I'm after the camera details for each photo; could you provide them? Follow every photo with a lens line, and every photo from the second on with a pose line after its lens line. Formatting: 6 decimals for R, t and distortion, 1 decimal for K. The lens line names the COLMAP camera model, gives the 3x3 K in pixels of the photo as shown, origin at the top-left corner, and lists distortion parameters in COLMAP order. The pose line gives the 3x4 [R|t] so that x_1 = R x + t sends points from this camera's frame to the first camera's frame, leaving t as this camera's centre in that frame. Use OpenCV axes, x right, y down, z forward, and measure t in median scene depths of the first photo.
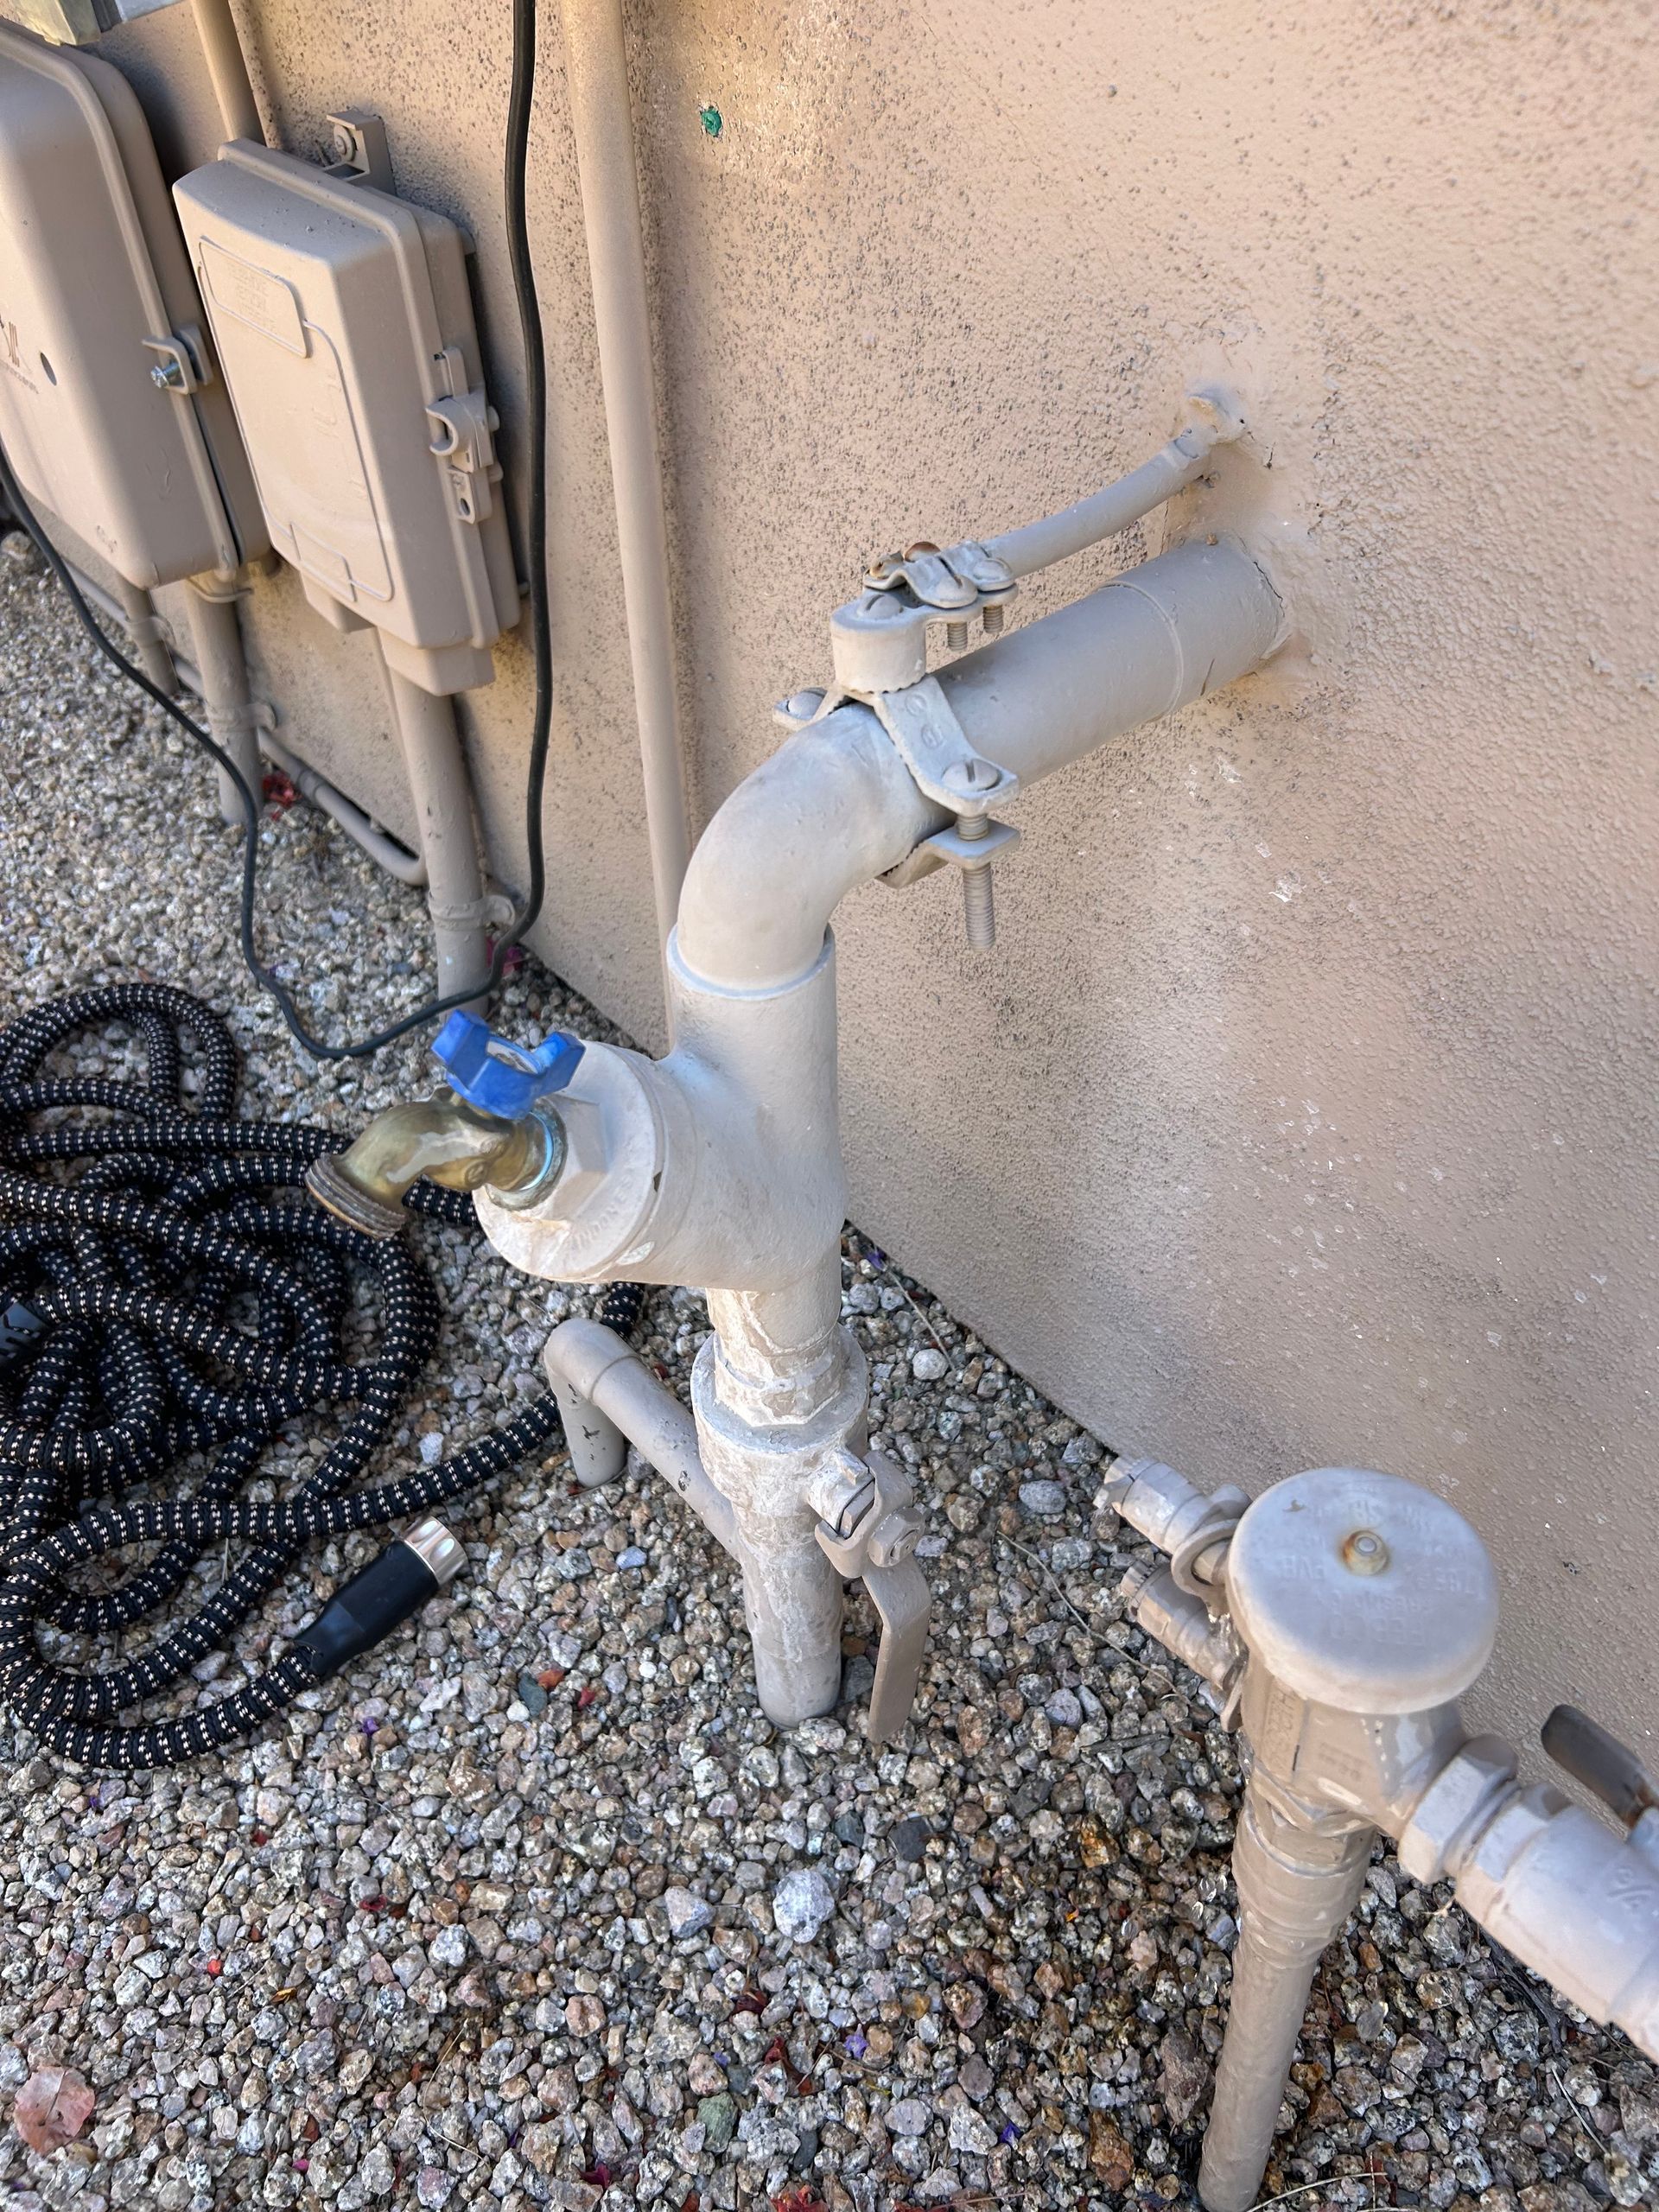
lens RADIAL K [[1683.1, 0, 813.2], [0, 1683.1, 1099.4], [0, 0, 1]] dist [0.049619, -0.057143]
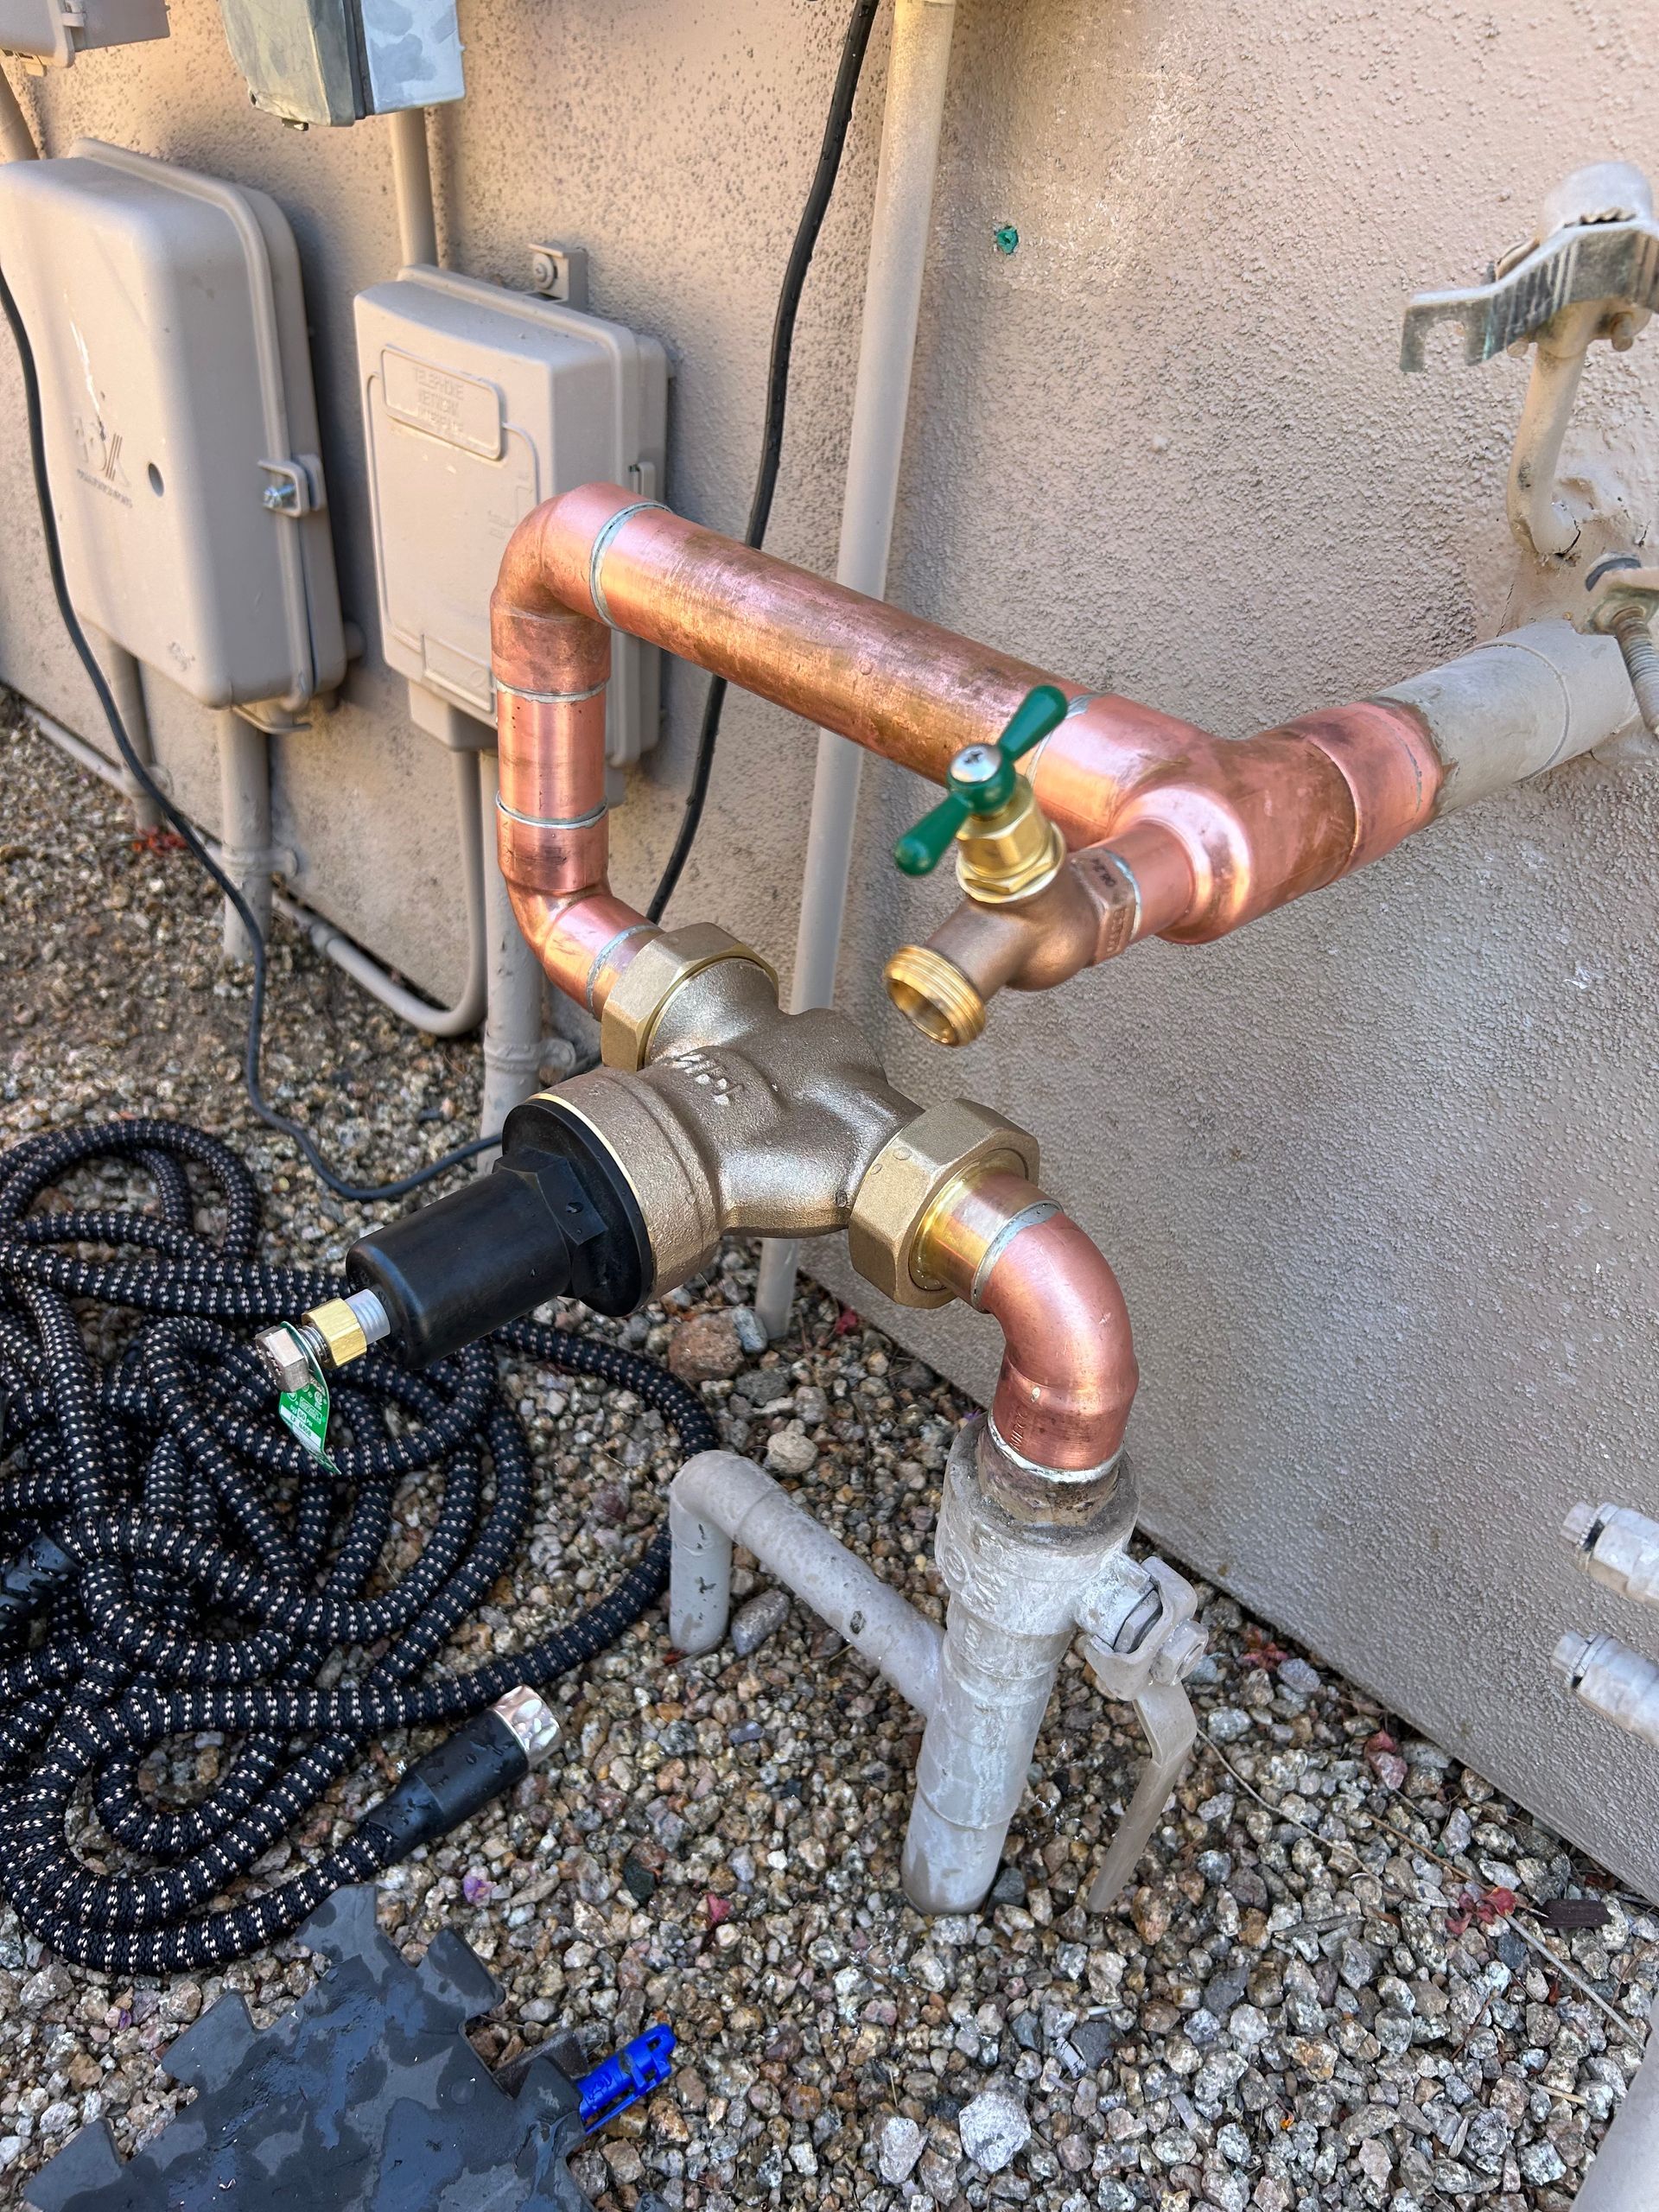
lens RADIAL K [[1678.5, 0, 829.5], [0, 1678.5, 1106.0], [0, 0, 1]] dist [0.036694, -0.035674]
pose [[0.991035, 0.051449, 0.123302, -0.209172], [-0.031053, 0.986309, -0.161960, 0.094152], [-0.129946, 0.156679, 0.979064, 0.062703]]
